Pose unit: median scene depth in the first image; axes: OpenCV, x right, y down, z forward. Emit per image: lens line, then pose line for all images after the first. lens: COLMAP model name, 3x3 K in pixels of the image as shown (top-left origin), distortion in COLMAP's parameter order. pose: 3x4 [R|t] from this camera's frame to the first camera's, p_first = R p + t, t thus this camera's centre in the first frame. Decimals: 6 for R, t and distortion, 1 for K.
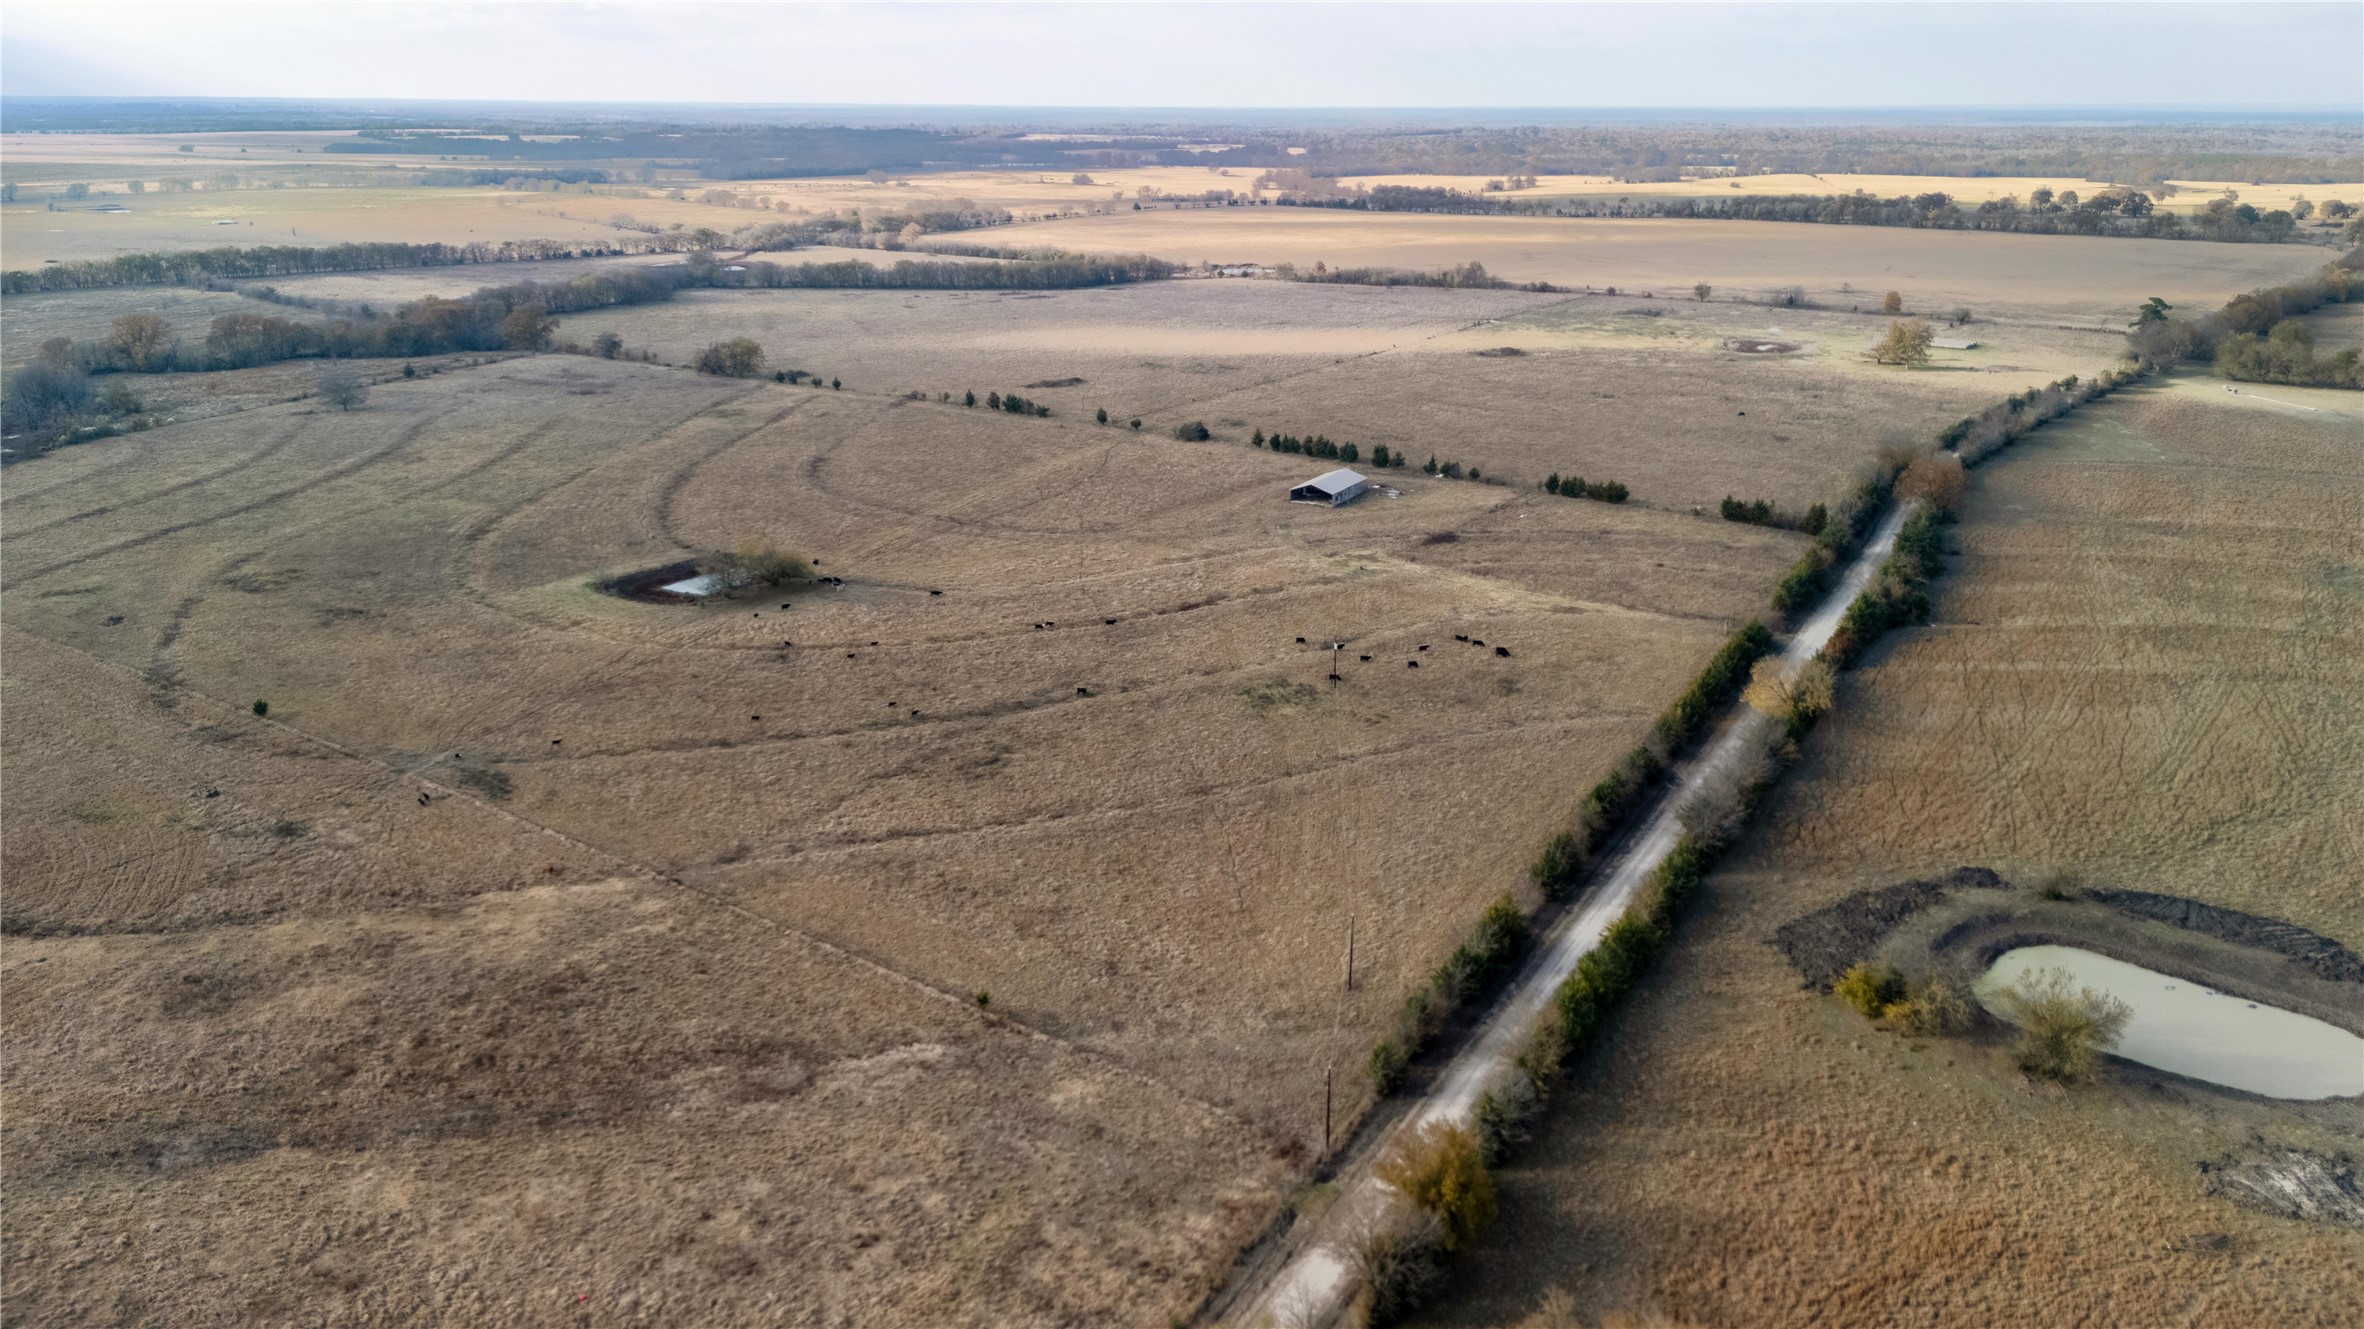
lens RADIAL K [[1733.9, 0, 1186.9], [0, 1733.9, 676.7], [0, 0, 1]] dist [0.089169, -0.097470]
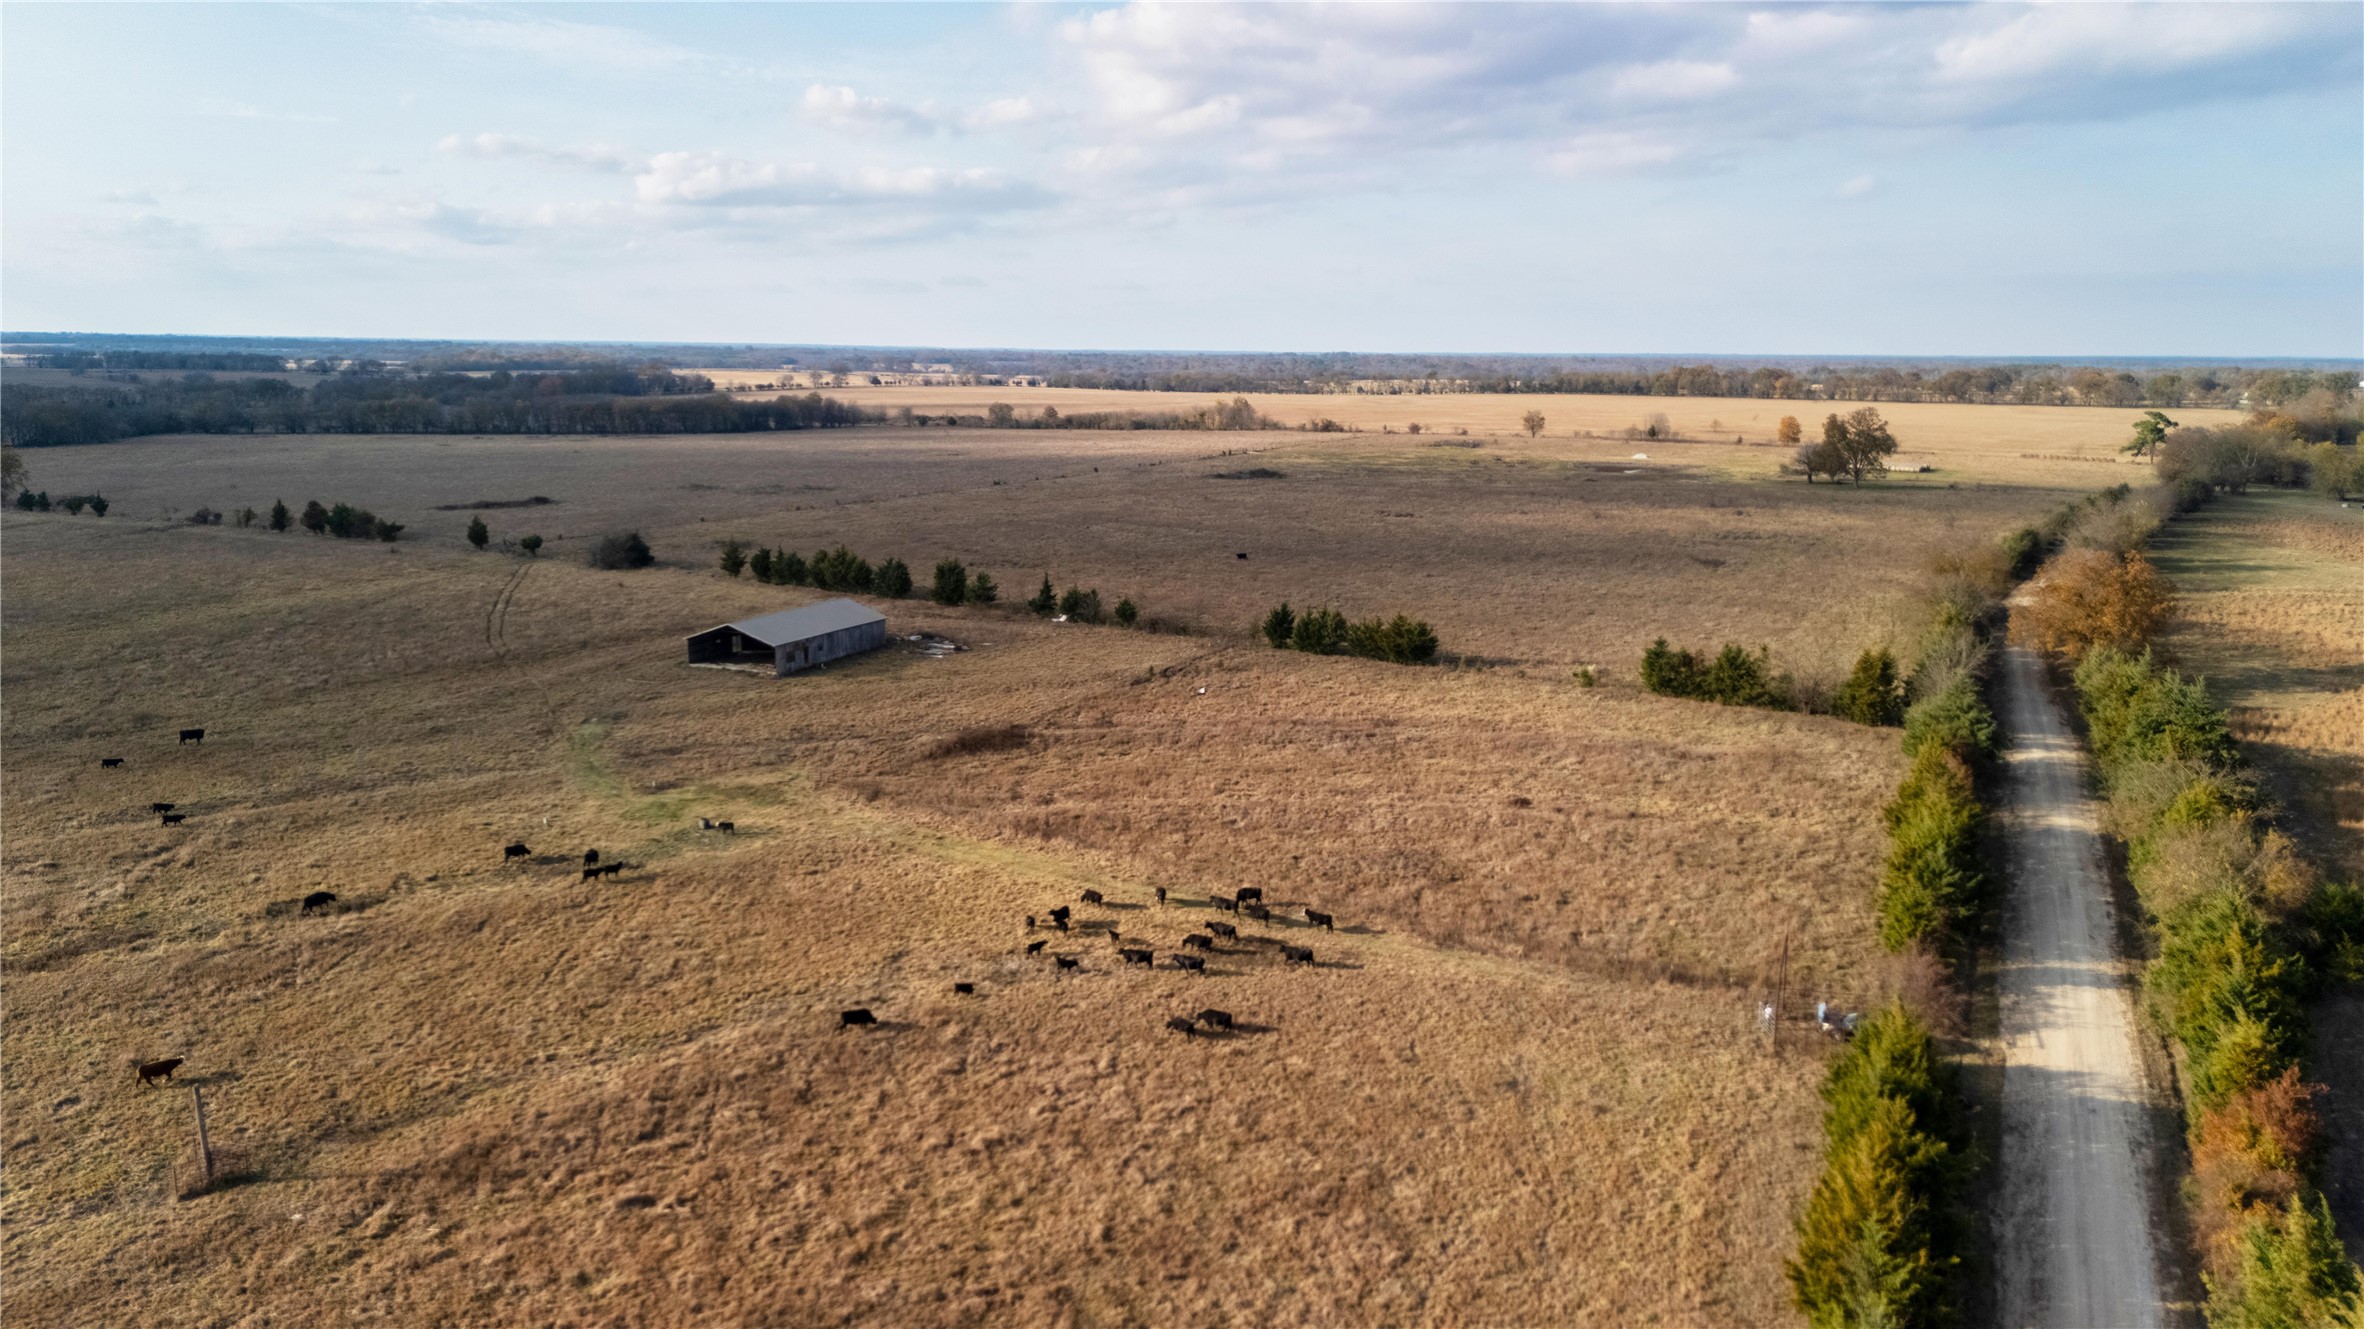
lens RADIAL K [[1733.9, 0, 1205.3], [0, 1733.9, 630.4], [0, 0, 1]] dist [0.089169, -0.097470]
pose [[0.994674, -0.006908, 0.102838, 0.143740], [0.022976, 0.987507, -0.155892, -0.037973], [-0.100476, 0.157425, 0.982406, 0.551242]]
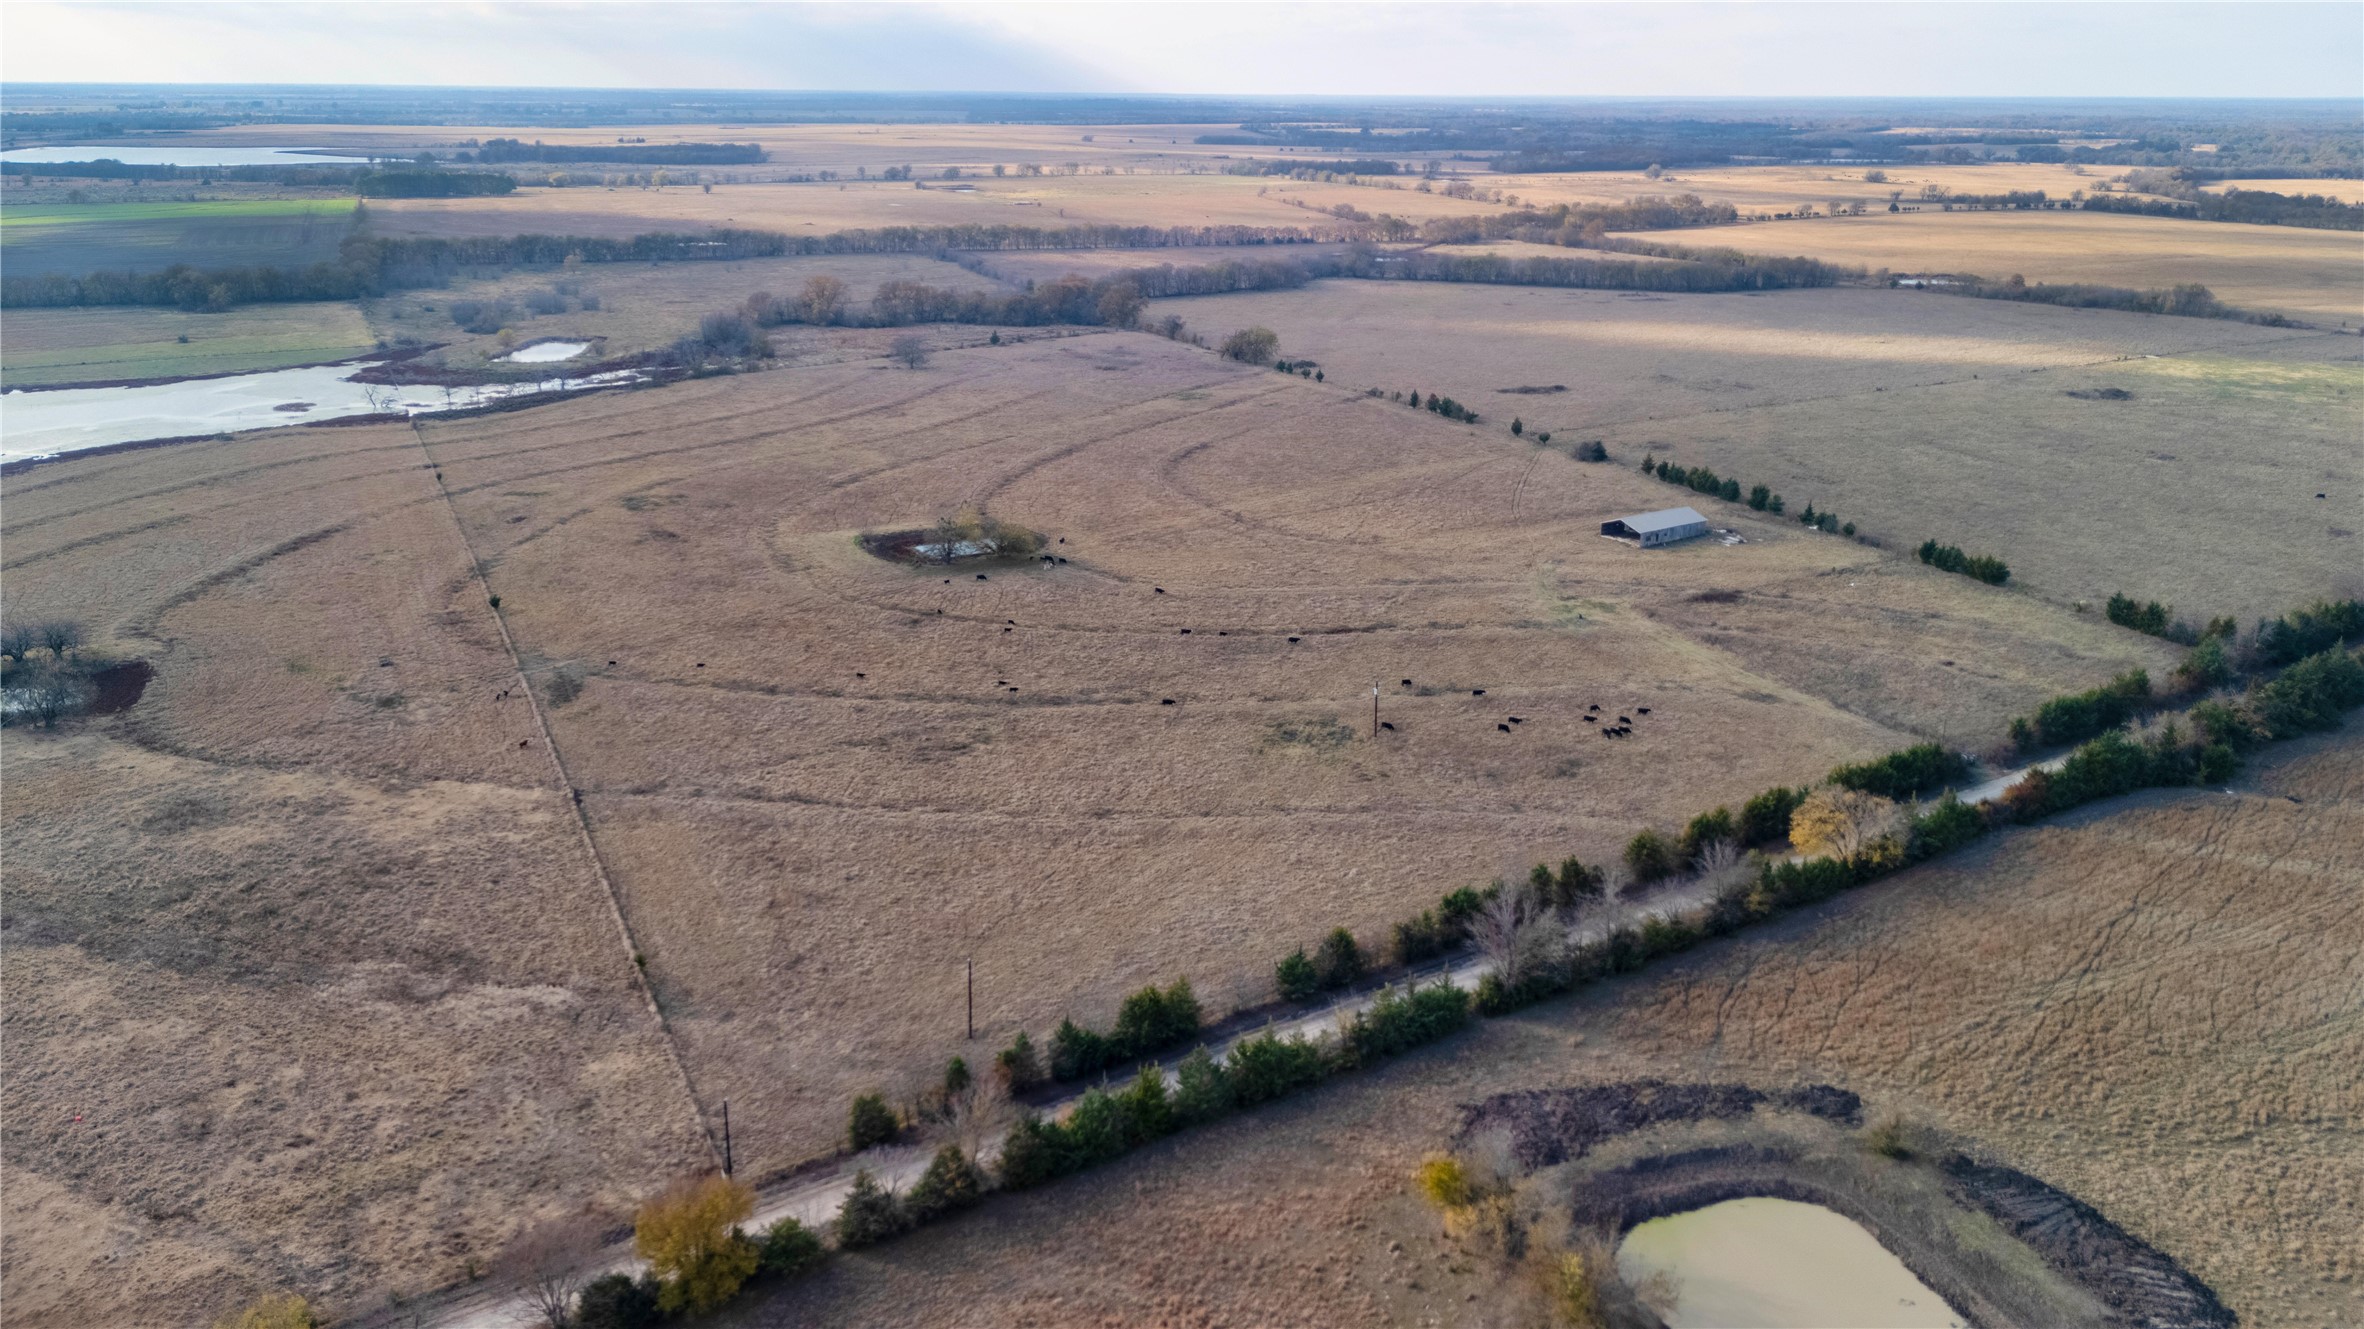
lens RADIAL K [[1733.9, 0, 1185.4], [0, 1733.9, 684.5], [0, 0, 1]] dist [0.089169, -0.097470]
pose [[0.885924, 0.152141, -0.438169, 0.276199], [-0.148757, 0.987970, 0.042274, -0.031217], [0.439329, 0.027729, 0.897898, 0.096239]]
